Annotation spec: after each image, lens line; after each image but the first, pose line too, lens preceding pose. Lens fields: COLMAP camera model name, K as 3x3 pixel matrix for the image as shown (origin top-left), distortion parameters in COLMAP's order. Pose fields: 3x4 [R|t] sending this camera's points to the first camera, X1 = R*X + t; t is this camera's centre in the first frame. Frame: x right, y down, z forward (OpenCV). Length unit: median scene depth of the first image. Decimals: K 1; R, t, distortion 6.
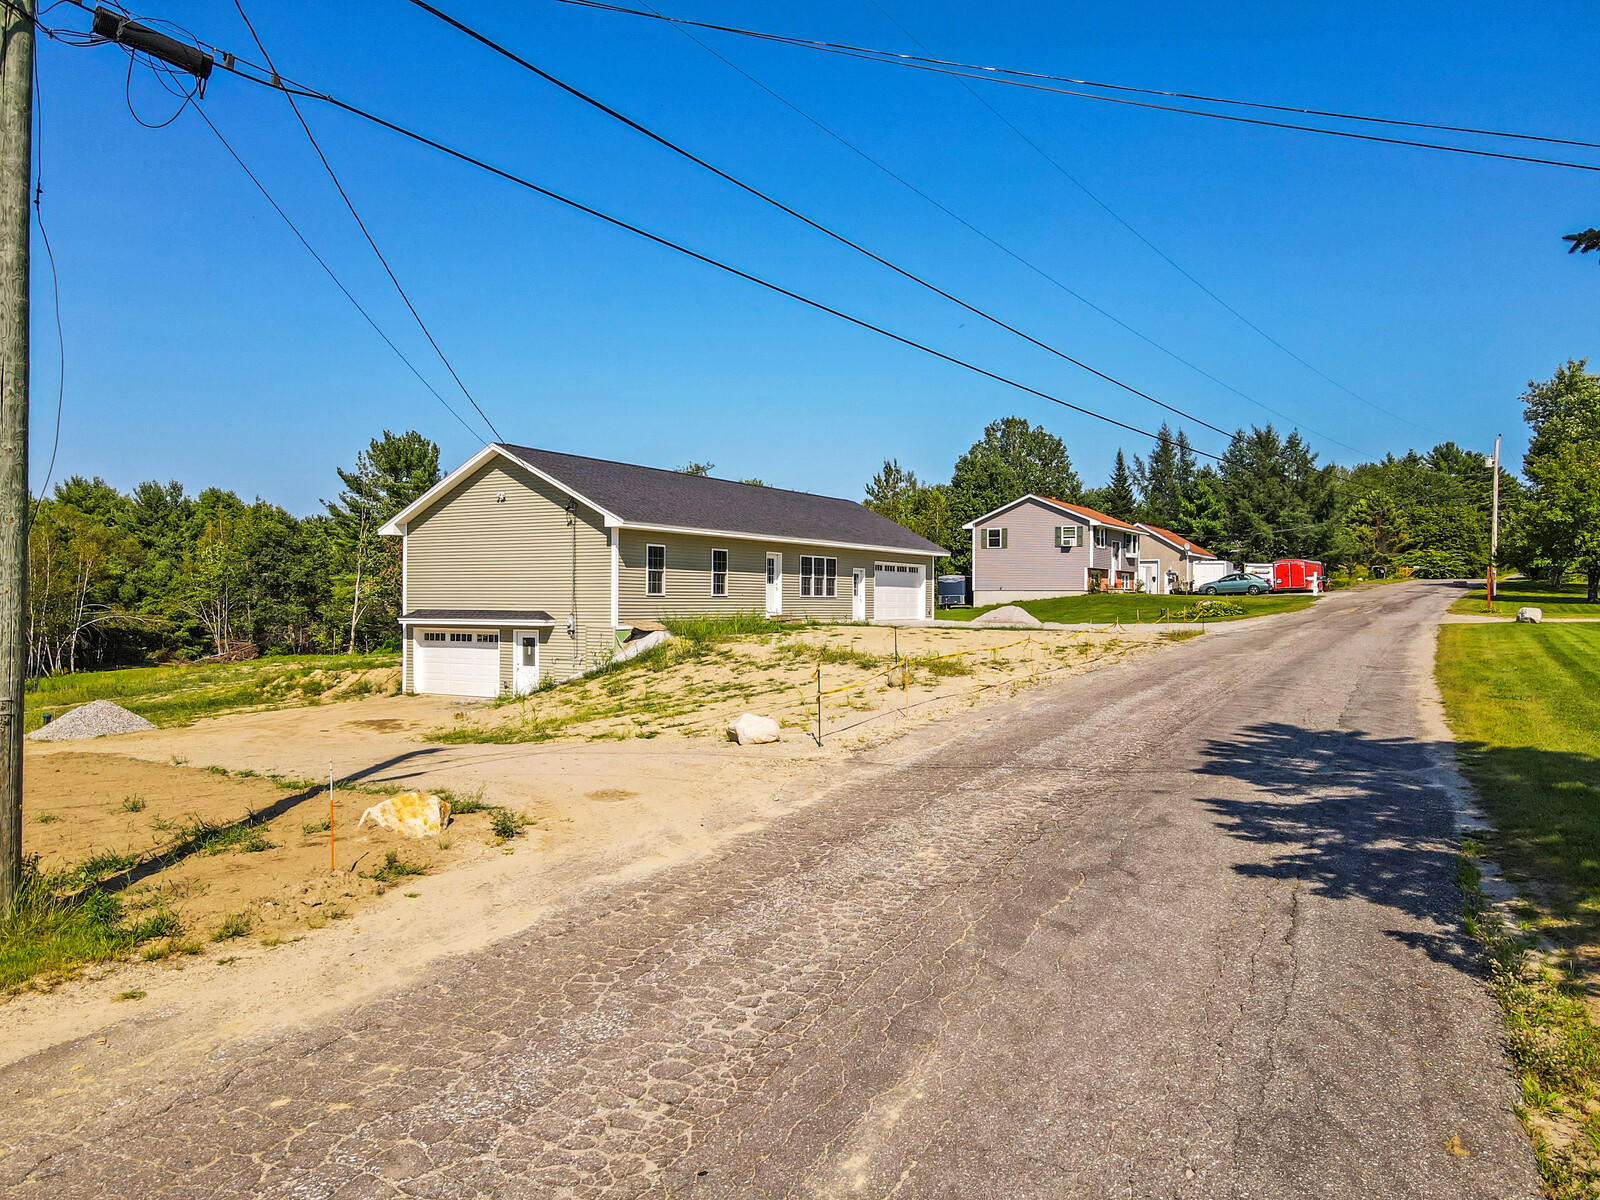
lens RADIAL K [[1166.8, 0, 800.0], [0, 1166.8, 600.0], [0, 0, 1]] dist [-0.001534, 0.028347]
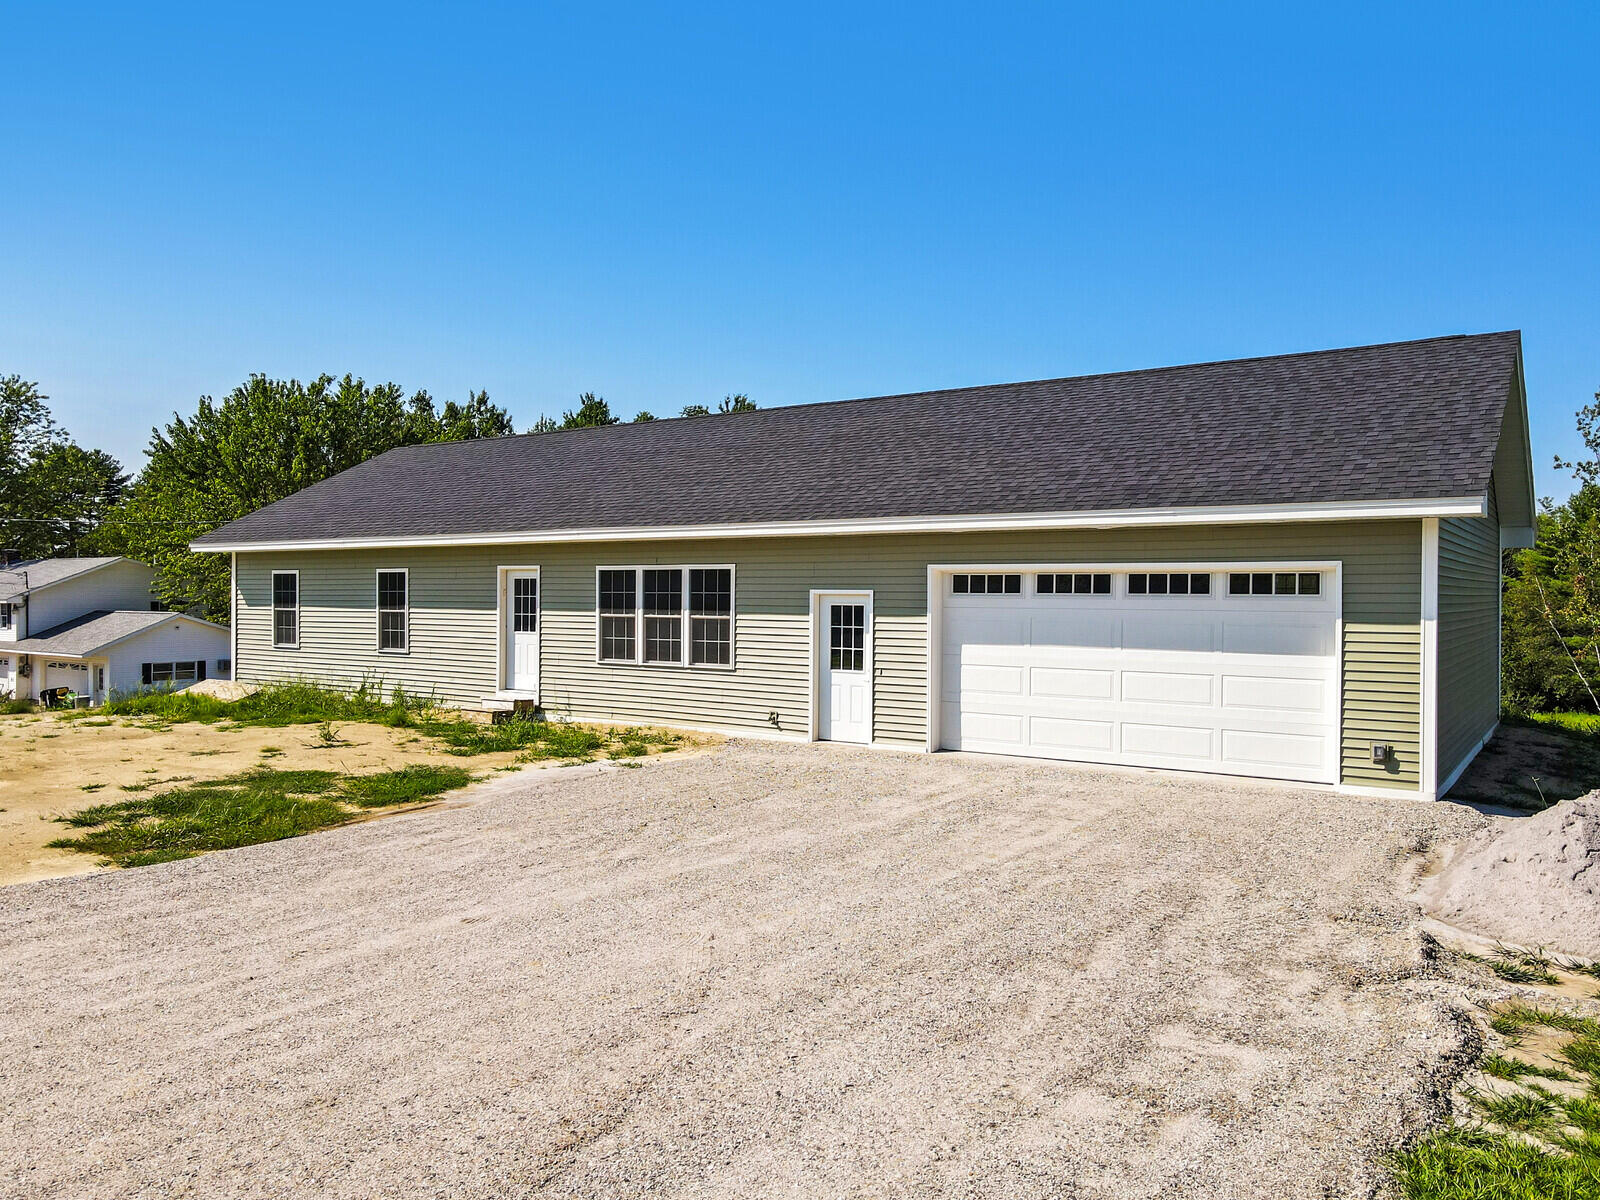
lens RADIAL K [[1166.8, 0, 800.0], [0, 1166.8, 600.0], [0, 0, 1]] dist [-0.001534, 0.028347]
pose [[-0.080318, -0.044793, -0.995762, 0.418881], [-0.033252, 0.998554, -0.042236, -0.009980], [0.996214, 0.029719, -0.081691, 1.089542]]
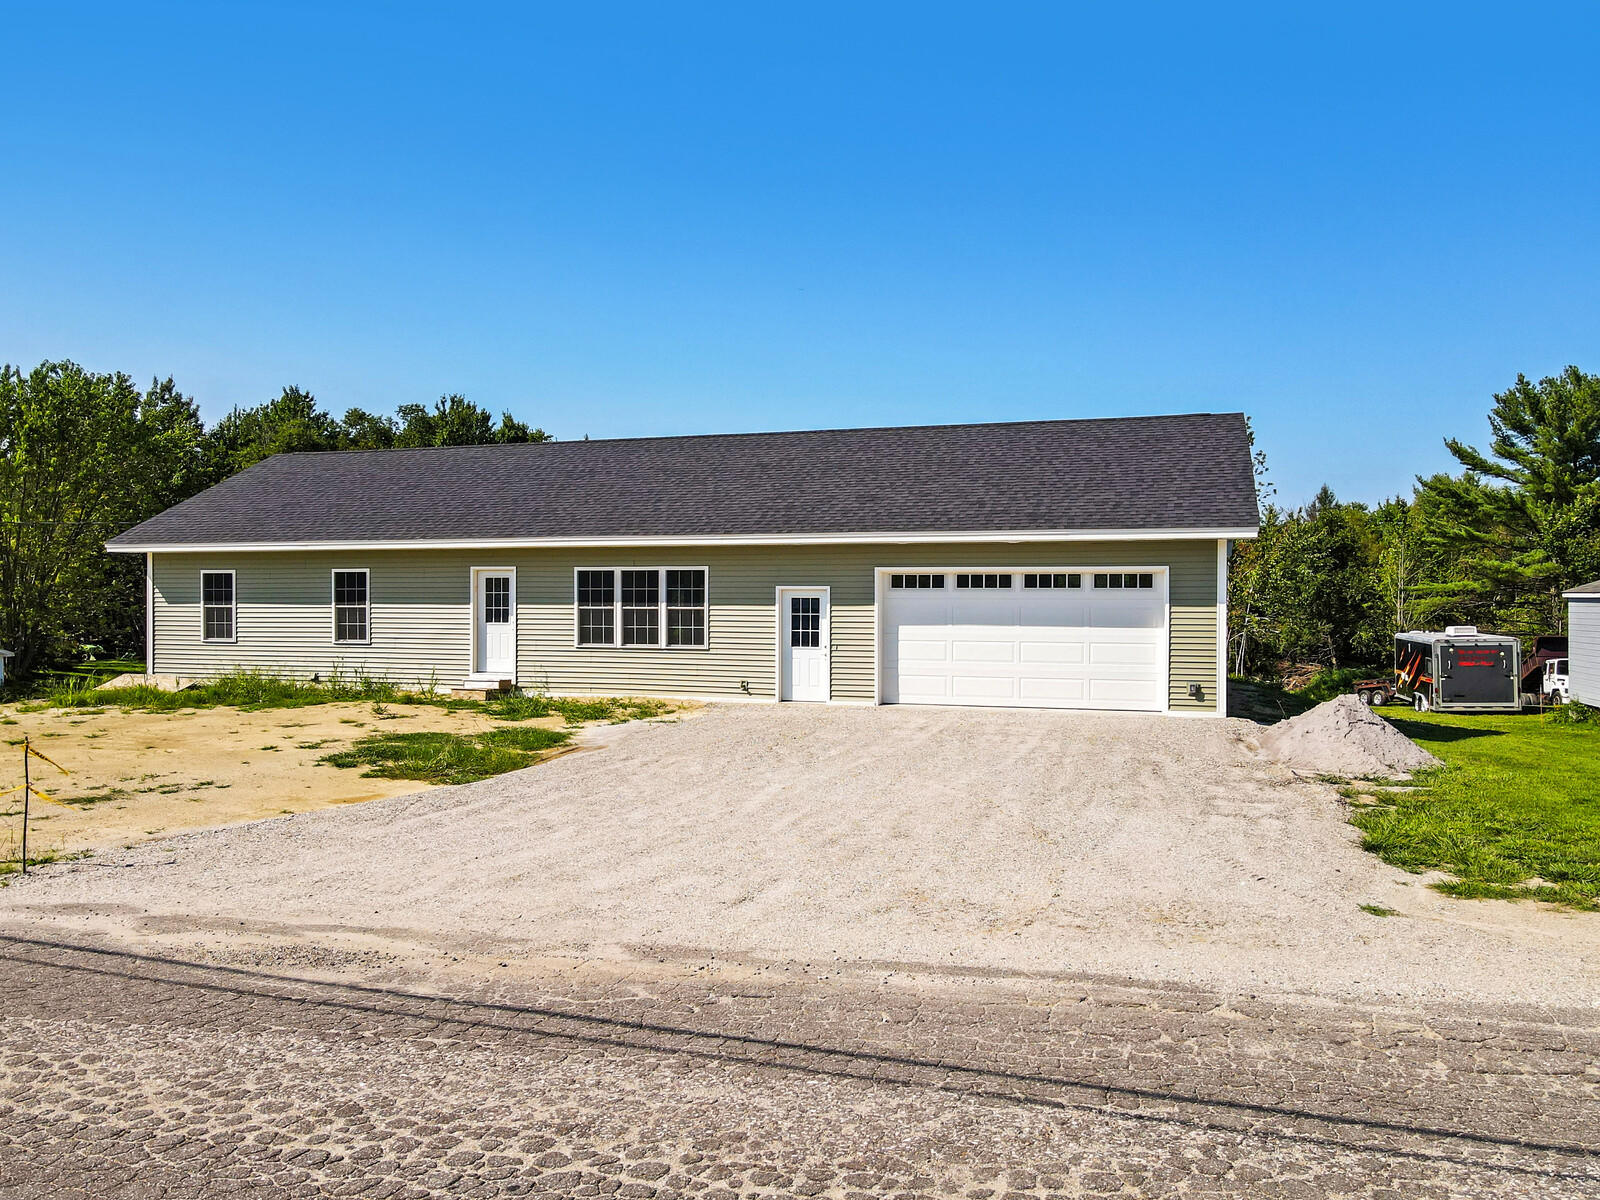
lens RADIAL K [[1166.8, 0, 800.0], [0, 1166.8, 600.0], [0, 0, 1]] dist [-0.001534, 0.028347]
pose [[0.206019, -0.045376, -0.977495, 0.524811], [-0.014778, 0.998666, -0.049474, 0.000605], [0.978436, 0.024638, 0.205074, 0.972475]]
